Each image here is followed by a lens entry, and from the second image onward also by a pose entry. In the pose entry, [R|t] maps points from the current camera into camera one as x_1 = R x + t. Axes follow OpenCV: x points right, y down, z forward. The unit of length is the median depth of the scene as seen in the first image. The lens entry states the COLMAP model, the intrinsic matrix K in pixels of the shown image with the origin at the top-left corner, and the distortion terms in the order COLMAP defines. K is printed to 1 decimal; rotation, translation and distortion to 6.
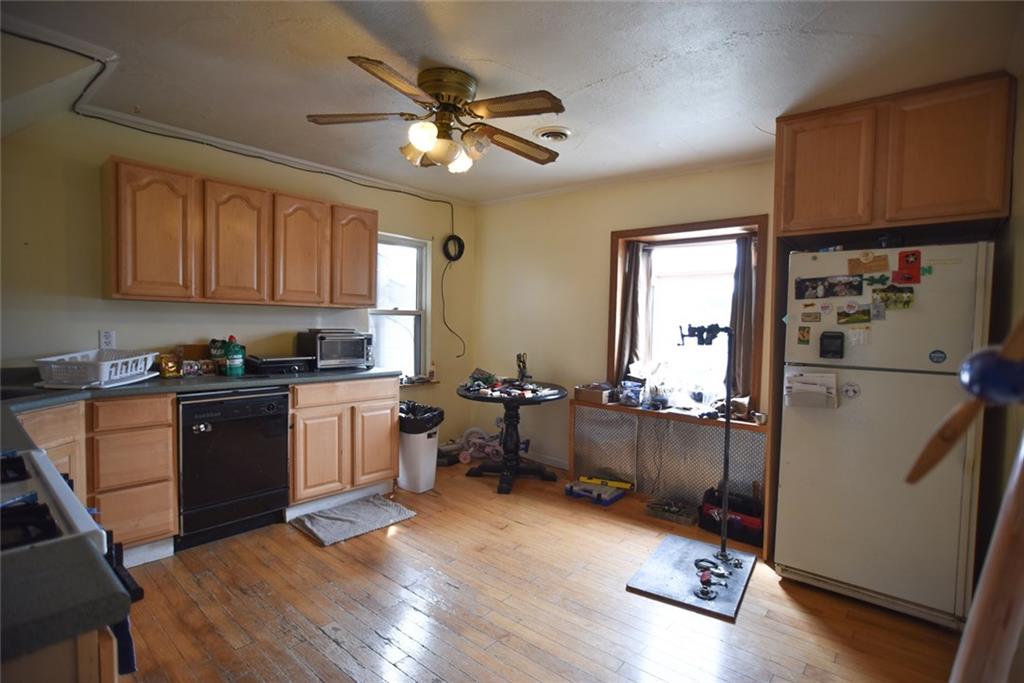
lens RADIAL K [[498.6, 0, 514.2], [0, 498.6, 342.4], [0, 0, 1]] dist [-0.033298, 0.001231]
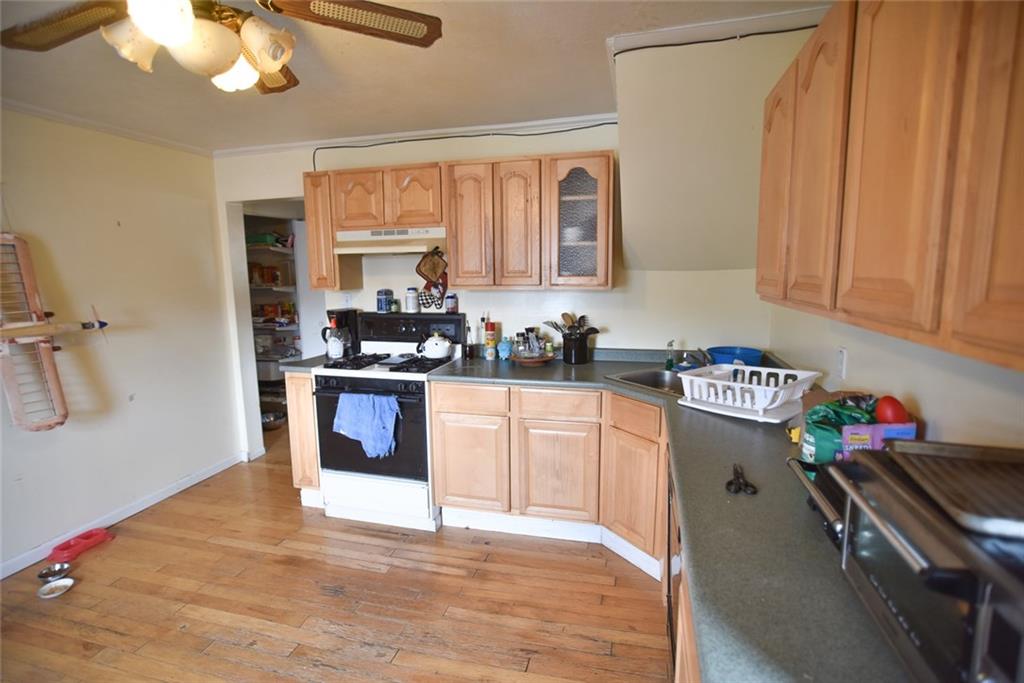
lens RADIAL K [[498.6, 0, 514.3], [0, 498.6, 343.8], [0, 0, 1]] dist [-0.033298, 0.001231]
pose [[-0.898770, 0.055450, -0.434900, -0.147670], [-0.020437, 0.985593, 0.167897, -0.119597], [0.437944, 0.159789, -0.884688, 1.272535]]
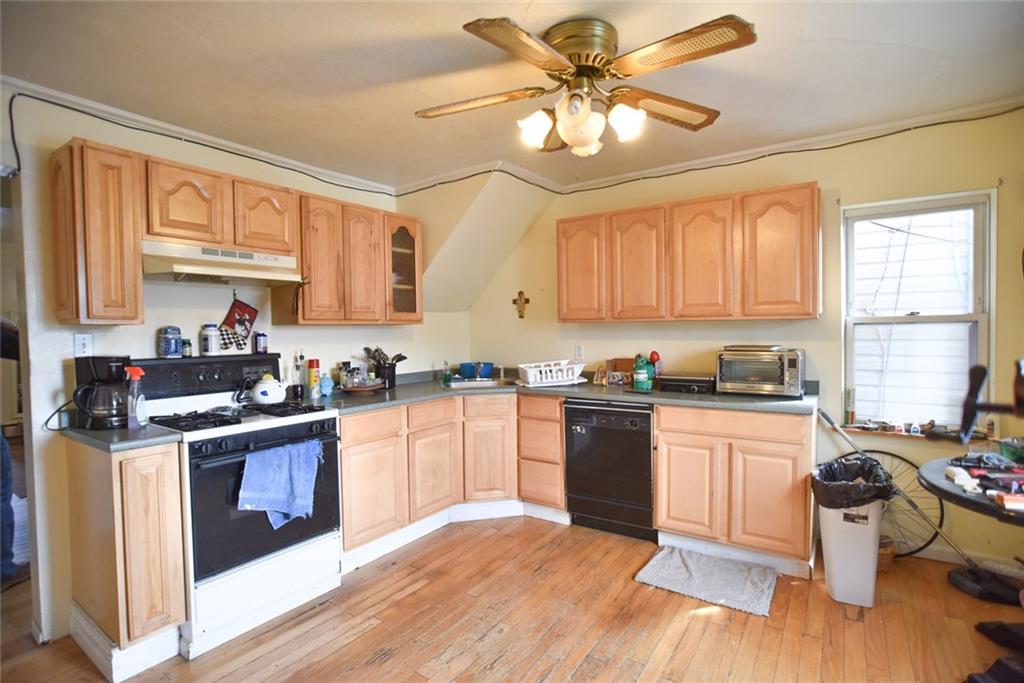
lens RADIAL K [[498.6, 0, 512.3], [0, 498.6, 344.2], [0, 0, 1]] dist [-0.033298, 0.001231]
pose [[0.105206, 0.011485, -0.994384, 0.481139], [-0.018856, 0.999777, 0.009552, -0.035642], [0.994272, 0.017745, 0.105399, 0.616483]]
